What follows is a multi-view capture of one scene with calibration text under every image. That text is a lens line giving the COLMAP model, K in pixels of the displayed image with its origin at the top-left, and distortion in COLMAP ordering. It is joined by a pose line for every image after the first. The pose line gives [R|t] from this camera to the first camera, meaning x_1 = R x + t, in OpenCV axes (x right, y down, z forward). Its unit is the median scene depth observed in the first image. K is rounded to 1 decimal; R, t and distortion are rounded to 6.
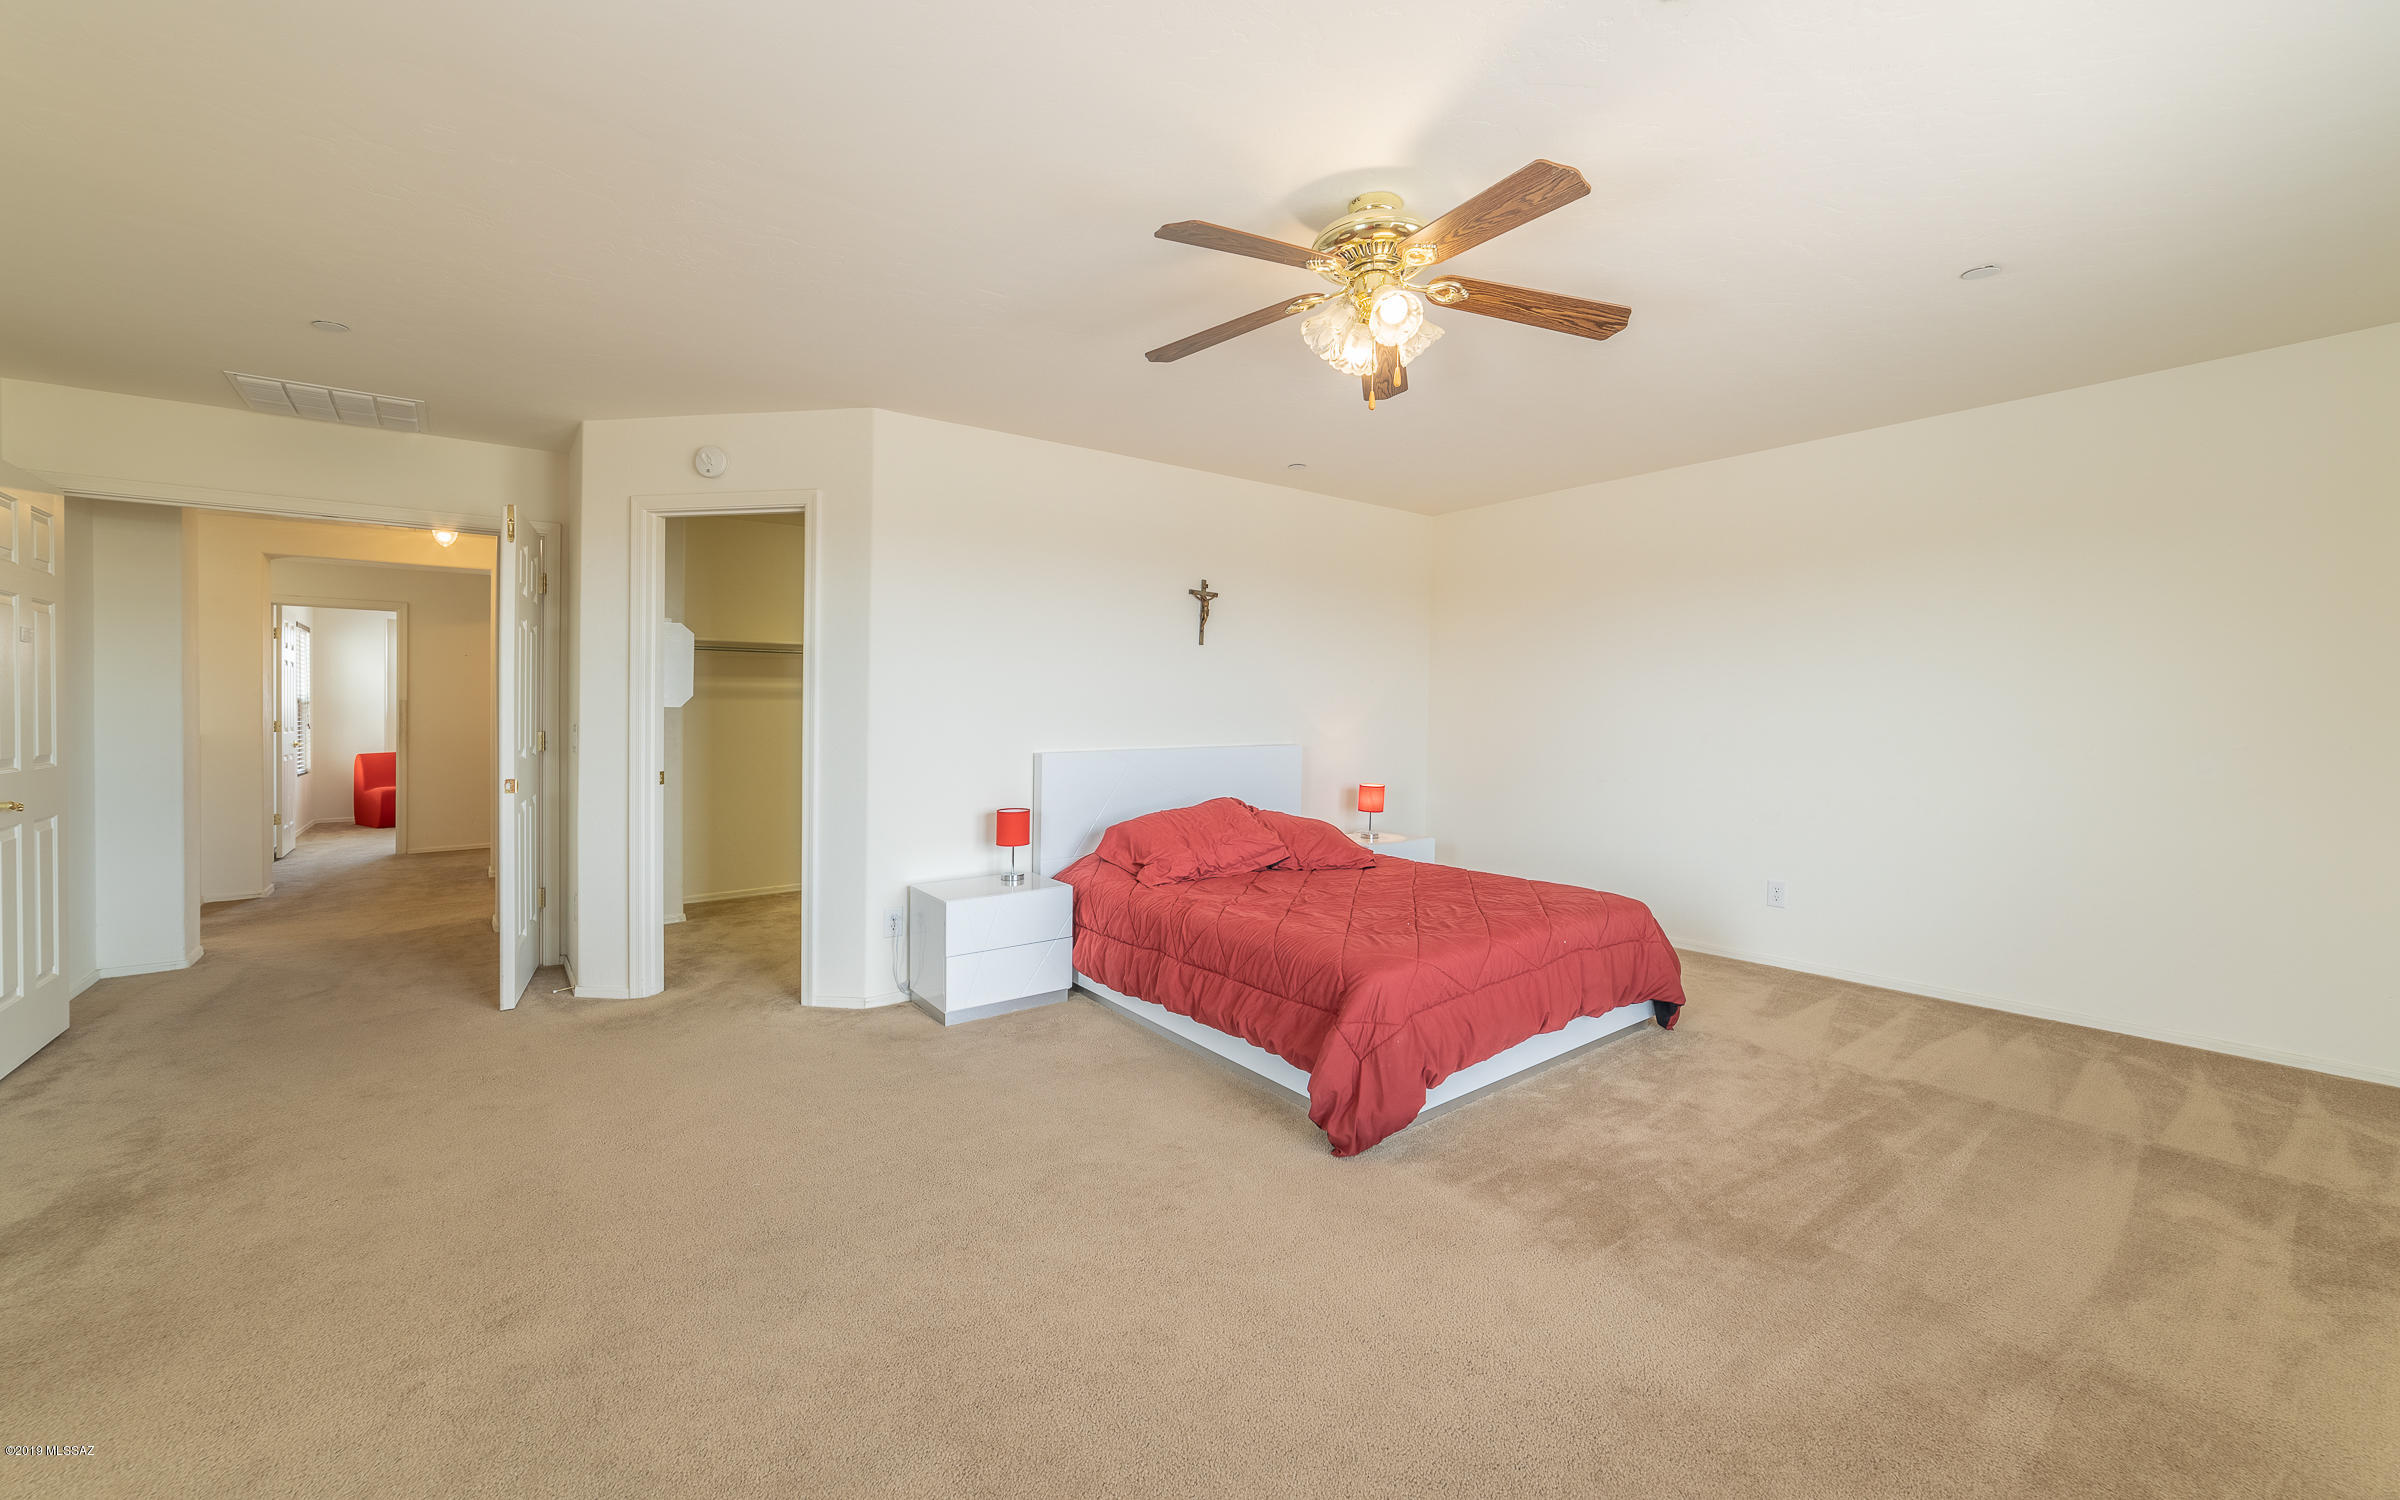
lens RADIAL K [[928.9, 0, 1200.3], [0, 928.9, 688.0], [0, 0, 1]] dist [-0.000077, 0.000018]
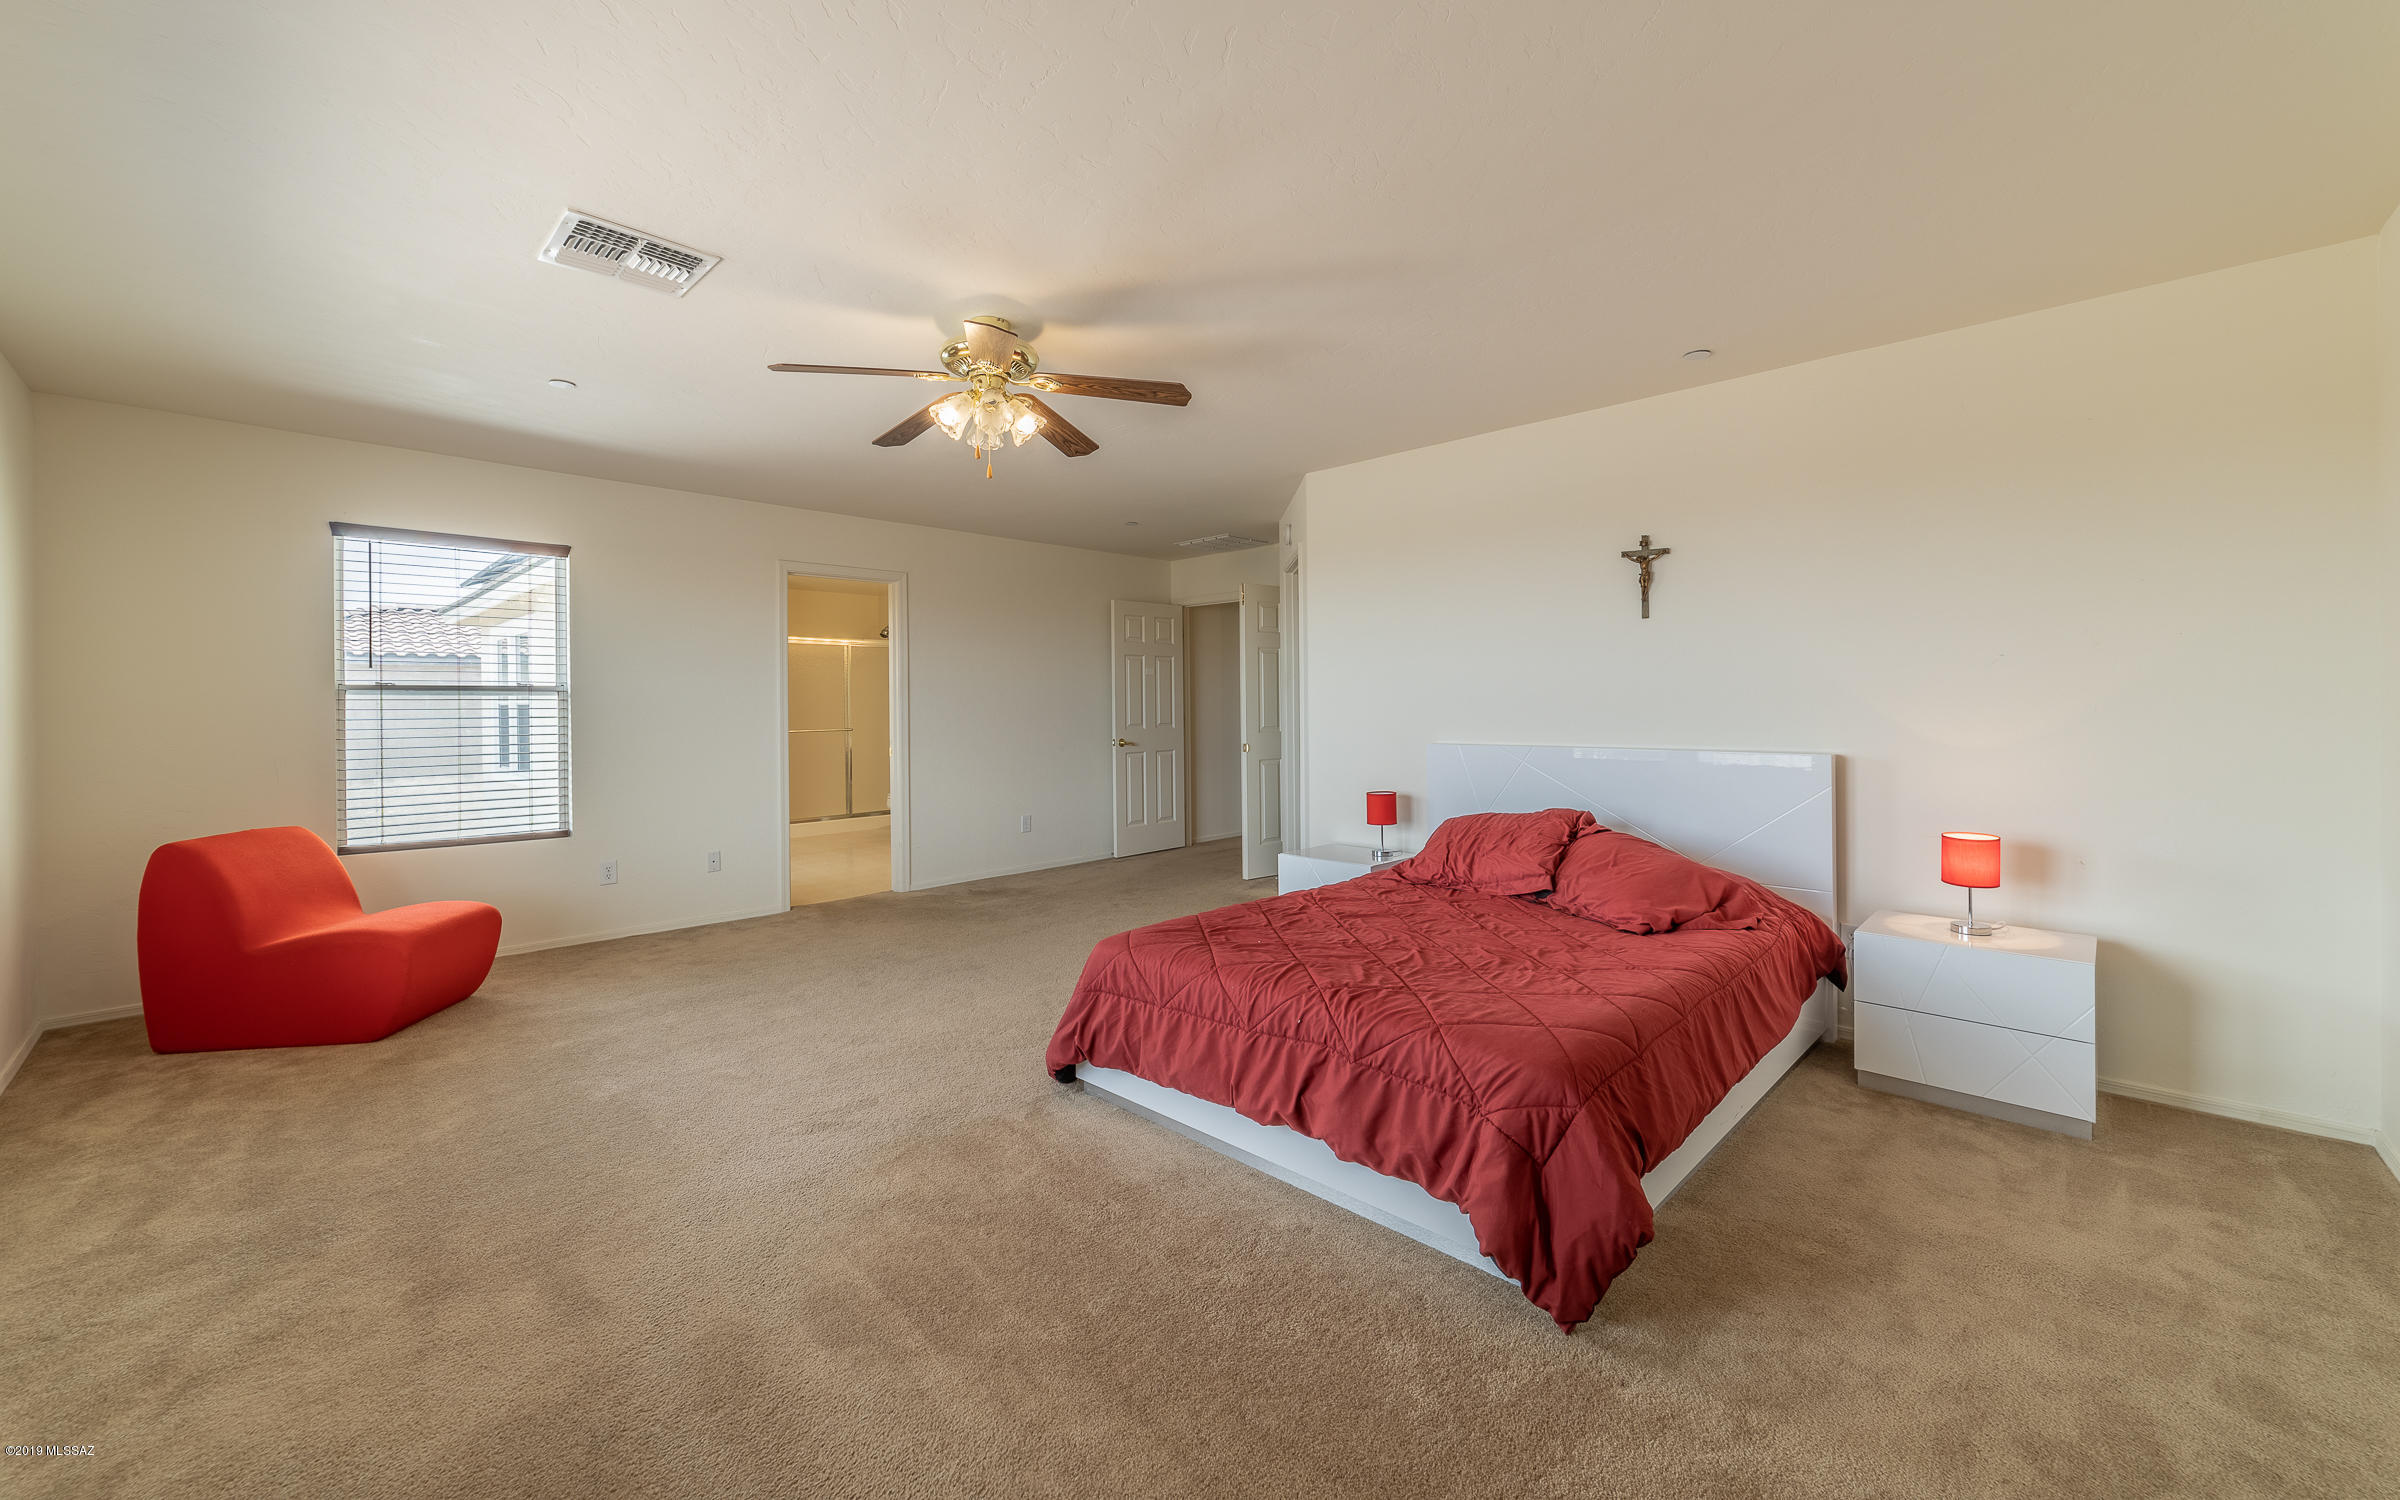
lens RADIAL K [[928.9, 0, 1200.3], [0, 928.9, 688.0], [0, 0, 1]] dist [-0.000077, 0.000018]
pose [[0.164216, -0.019191, -0.986238, 0.715117], [0.021803, 0.999637, -0.015821, 0.016079], [0.986183, -0.018905, 0.164575, 0.503498]]
